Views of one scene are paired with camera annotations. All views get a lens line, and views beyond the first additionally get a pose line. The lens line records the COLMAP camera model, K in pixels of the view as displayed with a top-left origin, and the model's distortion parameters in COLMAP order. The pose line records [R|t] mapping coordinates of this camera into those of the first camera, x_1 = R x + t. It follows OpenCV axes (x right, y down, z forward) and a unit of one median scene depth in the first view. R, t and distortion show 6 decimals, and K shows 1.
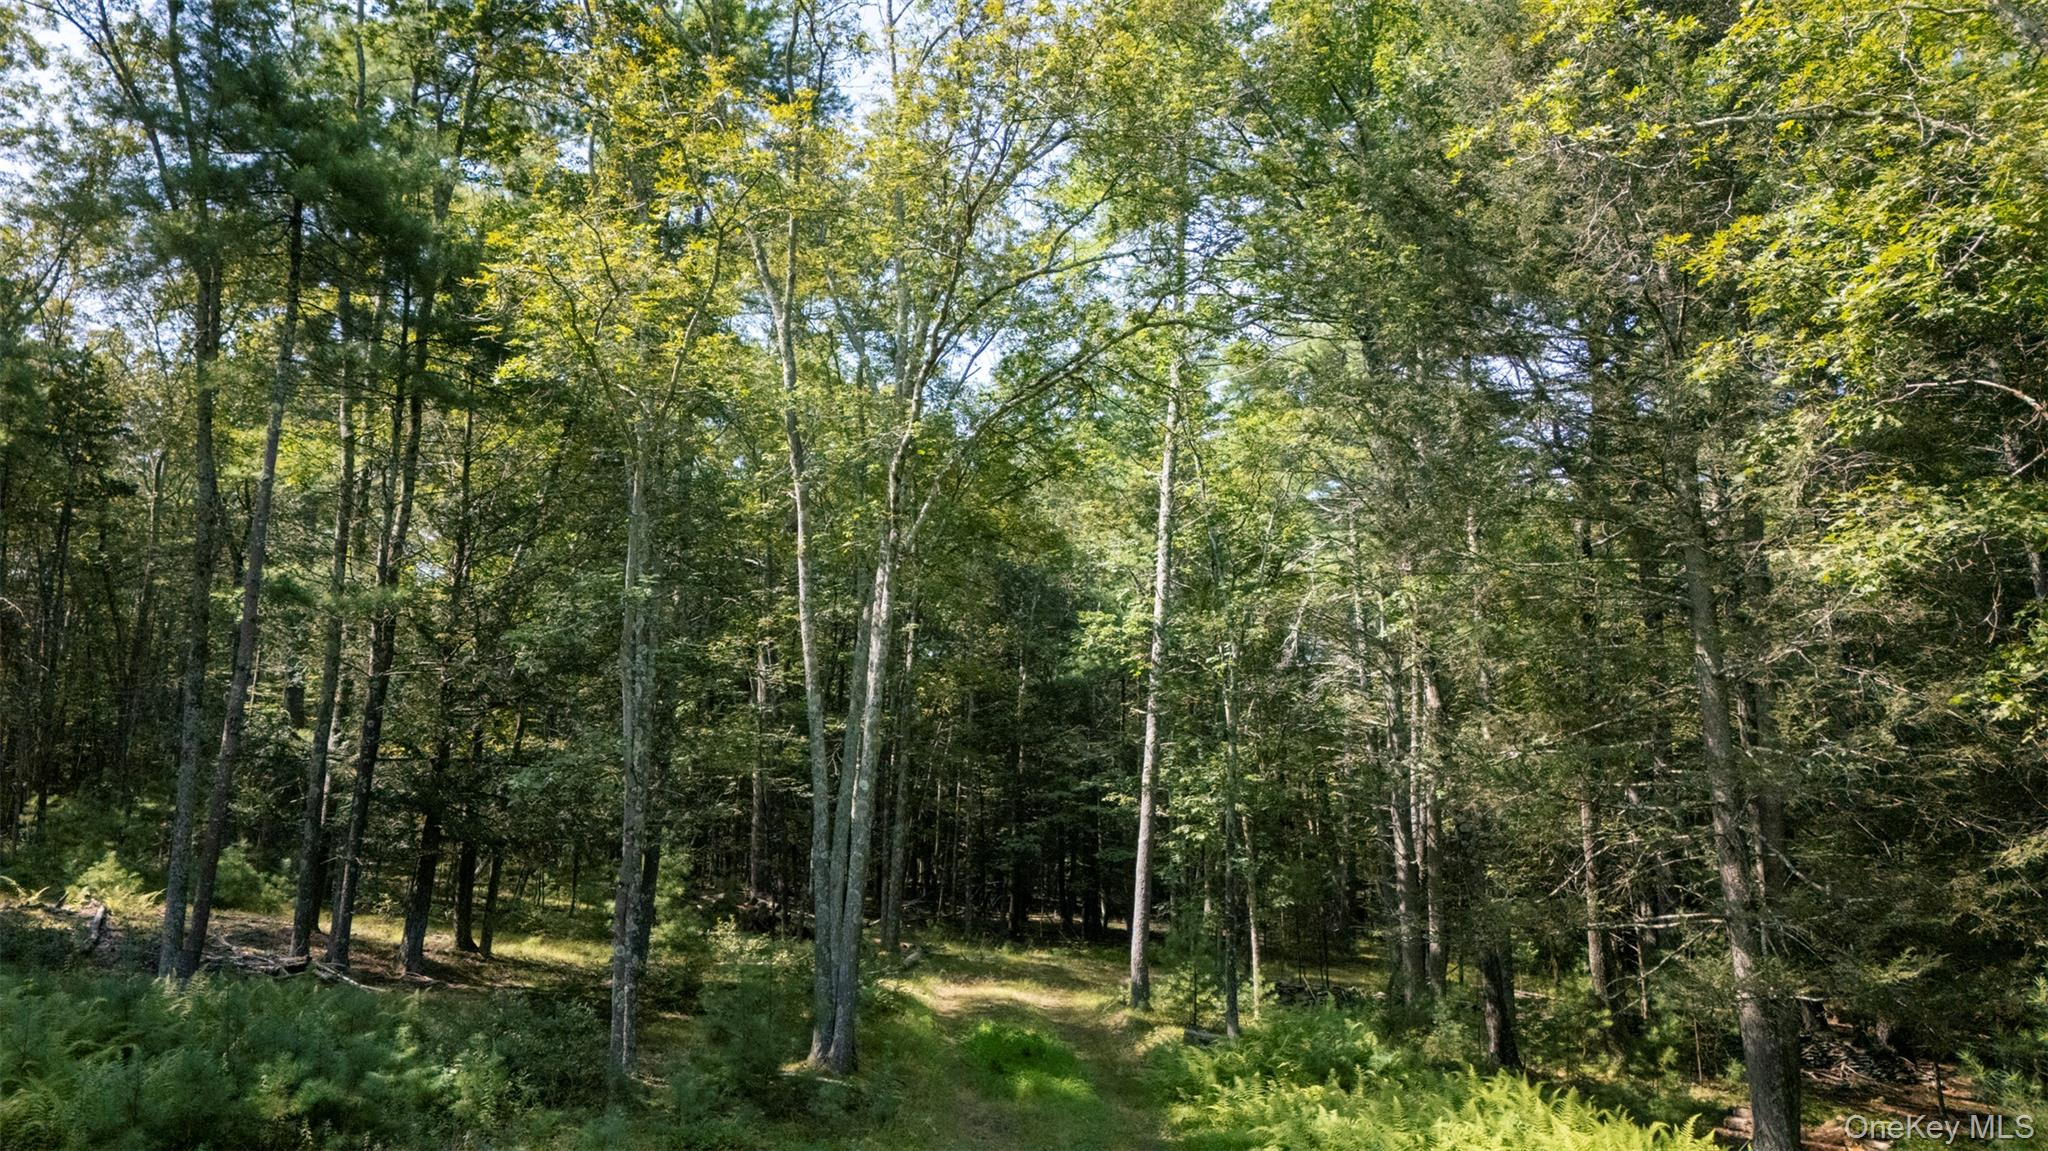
lens RADIAL K [[1489.2, 0, 1010.7], [0, 1489.2, 574.4], [0, 0, 1]] dist [0.083479, -0.082071]
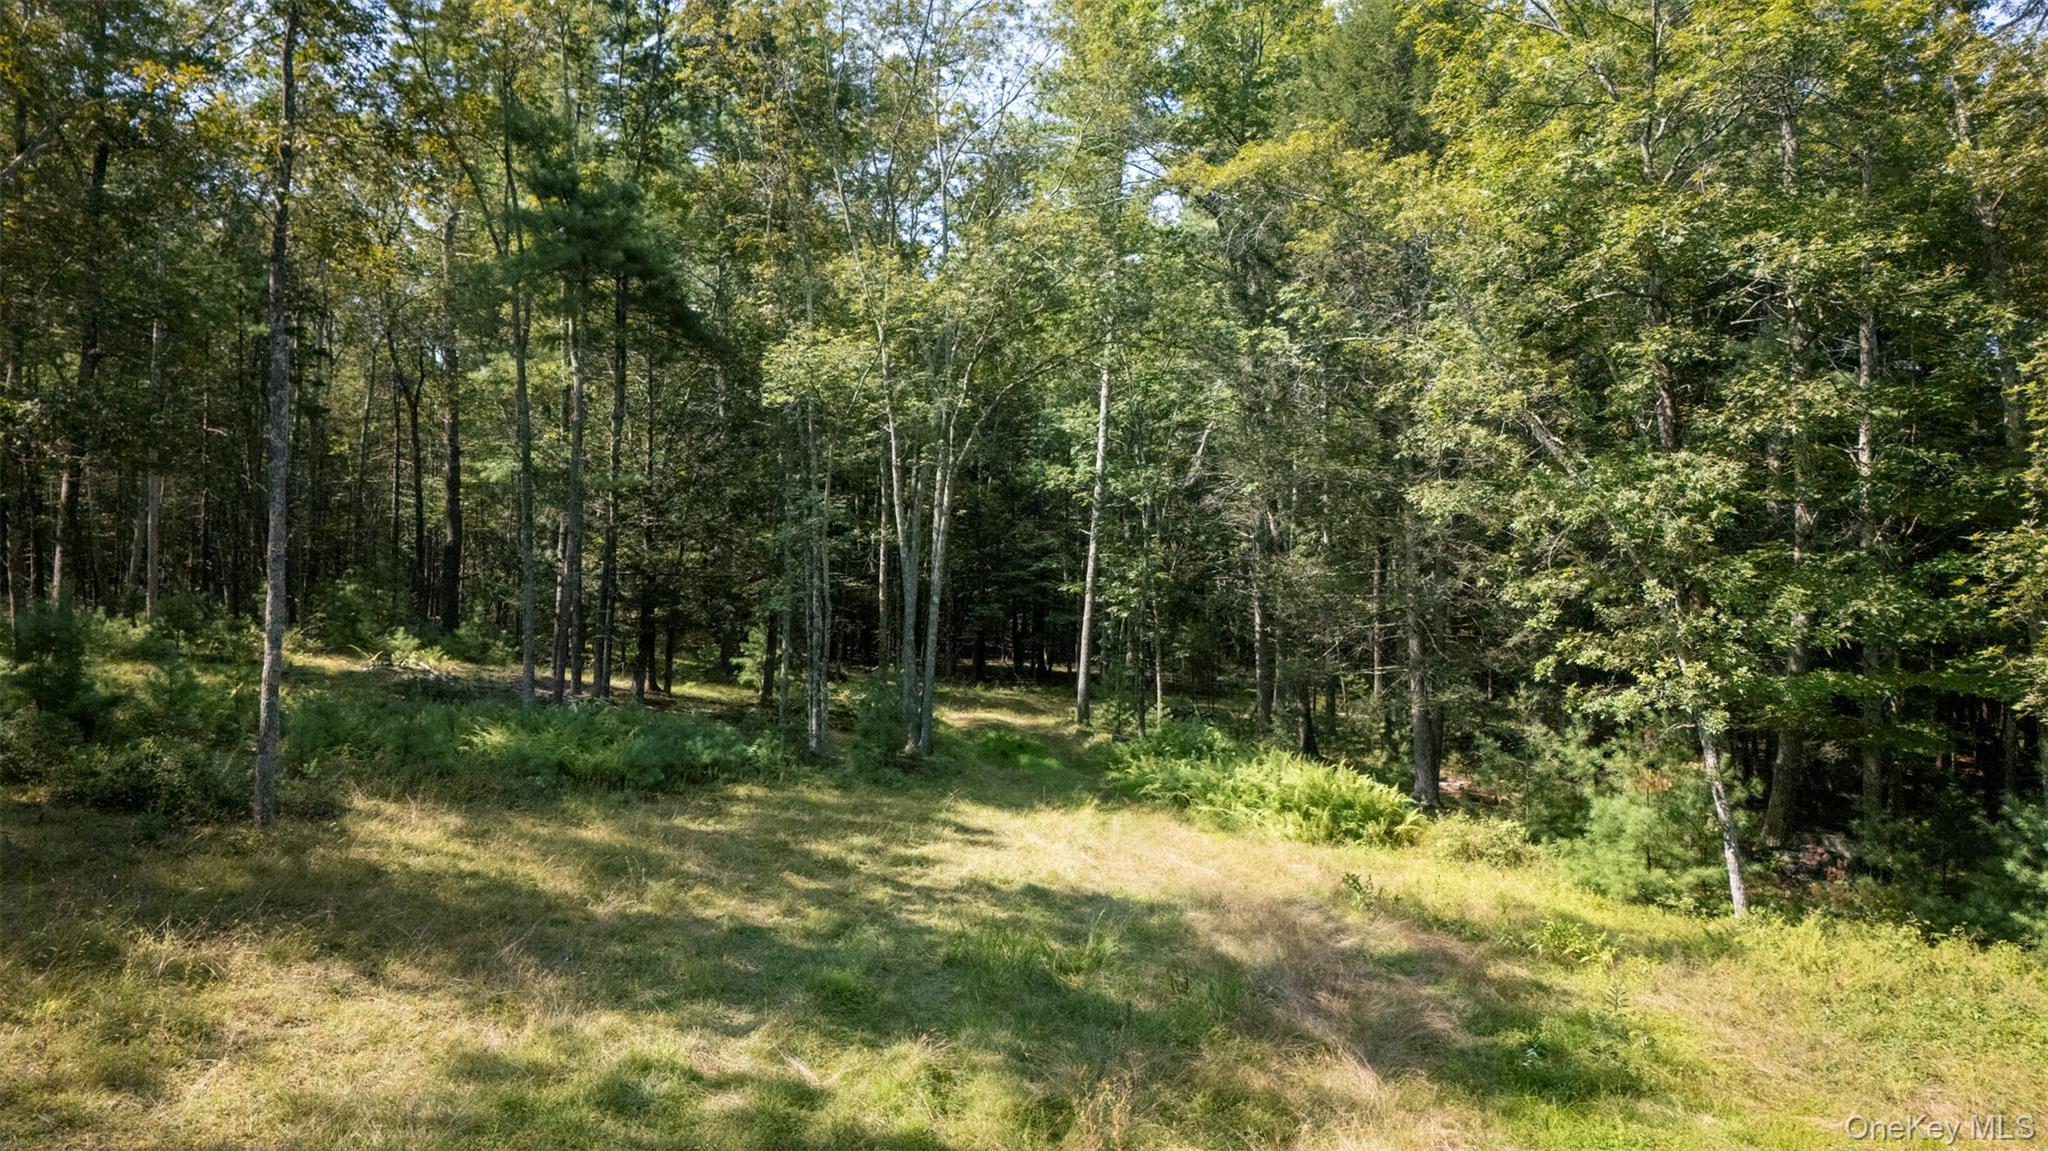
lens RADIAL K [[1489.2, 0, 1027.3], [0, 1489.2, 572.5], [0, 0, 1]] dist [0.083479, -0.082071]
pose [[0.998238, -0.003161, 0.059259, -0.060756], [-0.006867, 0.985719, 0.168258, -0.120454], [-0.058945, -0.168368, 0.983960, -0.471978]]
